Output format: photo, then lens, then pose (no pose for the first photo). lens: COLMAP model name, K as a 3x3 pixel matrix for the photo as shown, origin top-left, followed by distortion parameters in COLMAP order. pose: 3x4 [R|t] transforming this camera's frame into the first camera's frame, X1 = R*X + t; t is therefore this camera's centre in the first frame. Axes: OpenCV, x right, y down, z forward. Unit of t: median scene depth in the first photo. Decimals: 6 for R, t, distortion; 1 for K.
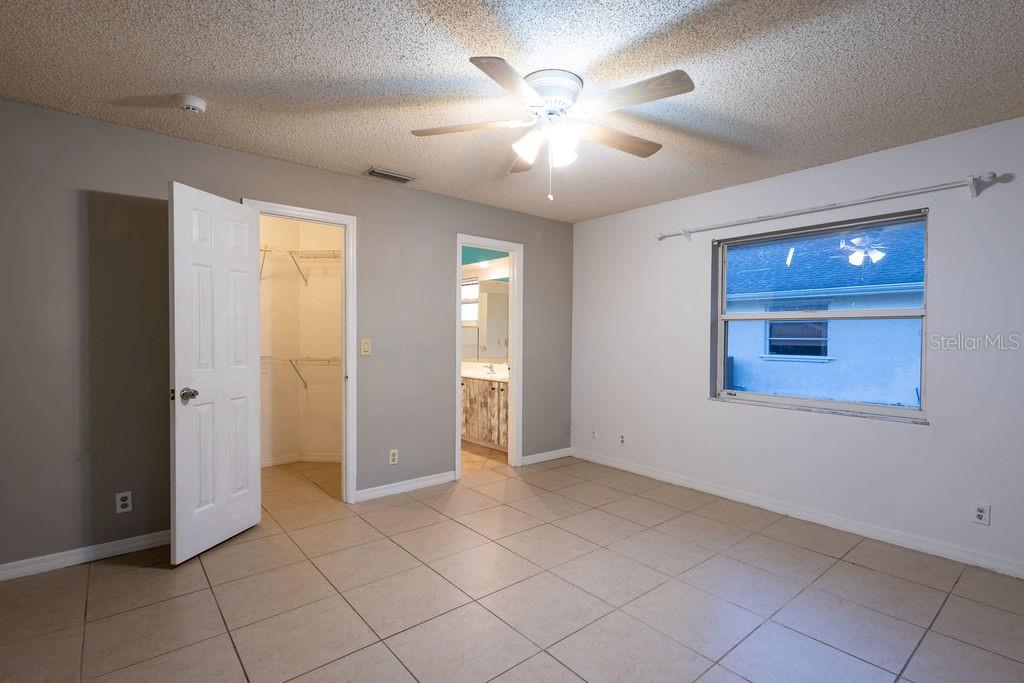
lens RADIAL K [[478.5, 0, 511.0], [0, 478.5, 342.7], [0, 0, 1]] dist [0.005427, -0.000928]
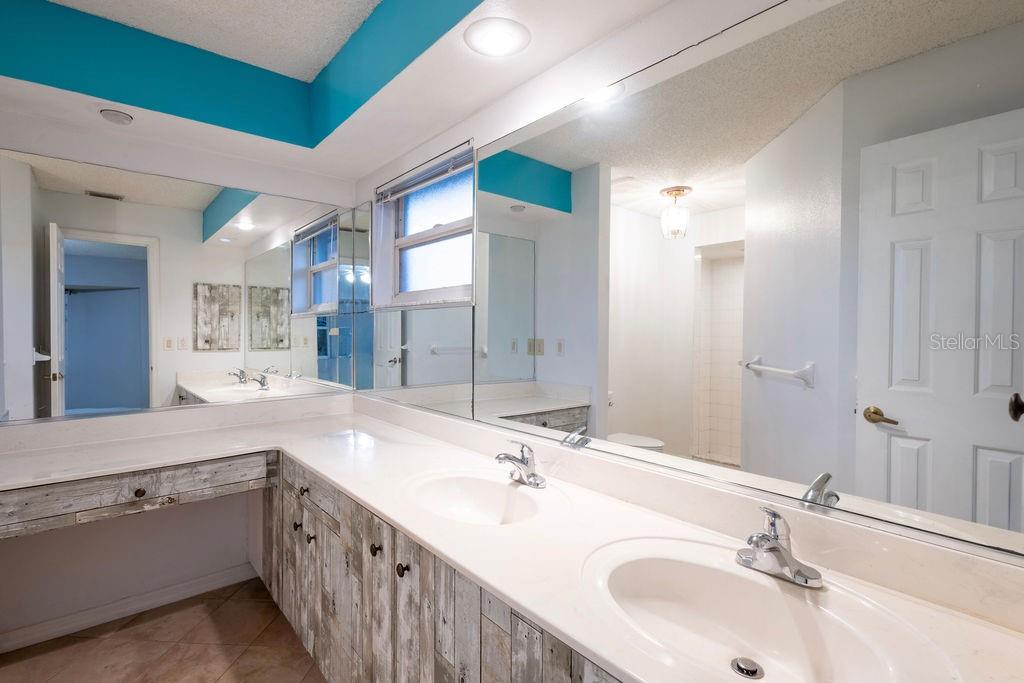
lens RADIAL K [[478.5, 0, 512.1], [0, 478.5, 339.8], [0, 0, 1]] dist [0.005427, -0.000928]
pose [[0.999801, -0.013352, 0.014810, -0.047364], [0.013301, 0.999905, 0.003520, -0.010919], [-0.014856, -0.003322, 0.999884, 0.673358]]
